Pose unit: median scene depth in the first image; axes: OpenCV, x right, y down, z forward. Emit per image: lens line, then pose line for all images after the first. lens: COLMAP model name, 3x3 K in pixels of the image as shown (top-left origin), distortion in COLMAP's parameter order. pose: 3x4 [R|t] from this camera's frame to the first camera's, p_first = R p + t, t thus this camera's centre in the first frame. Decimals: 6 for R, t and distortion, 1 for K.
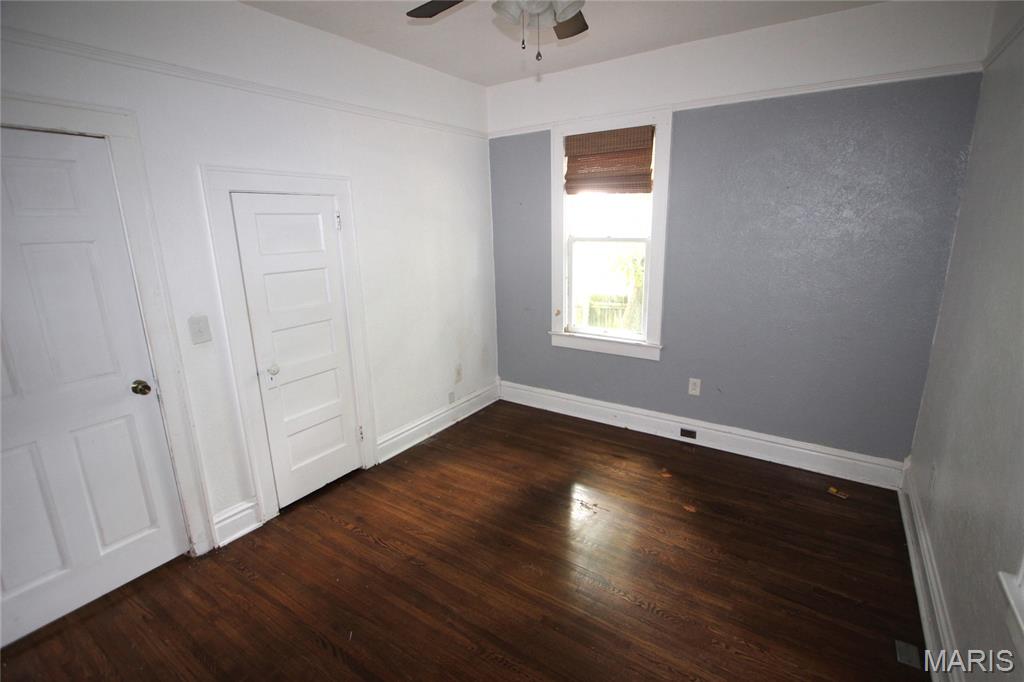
lens RADIAL K [[472.0, 0, 519.3], [0, 472.0, 336.8], [0, 0, 1]] dist [-0.017138, 0.000490]
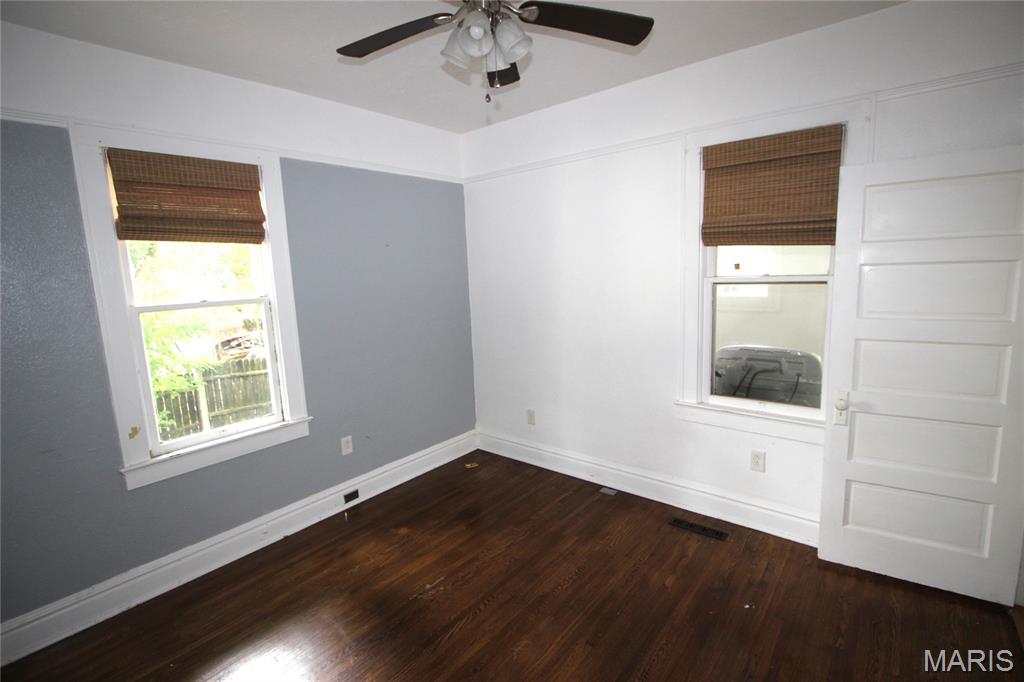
lens RADIAL K [[472.0, 0, 519.3], [0, 472.0, 336.8], [0, 0, 1]] dist [-0.017138, 0.000490]
pose [[0.084115, -0.129755, 0.987972, -0.508182], [0.275109, 0.955973, 0.102130, -0.104689], [-0.957726, 0.263209, 0.116108, 0.493788]]
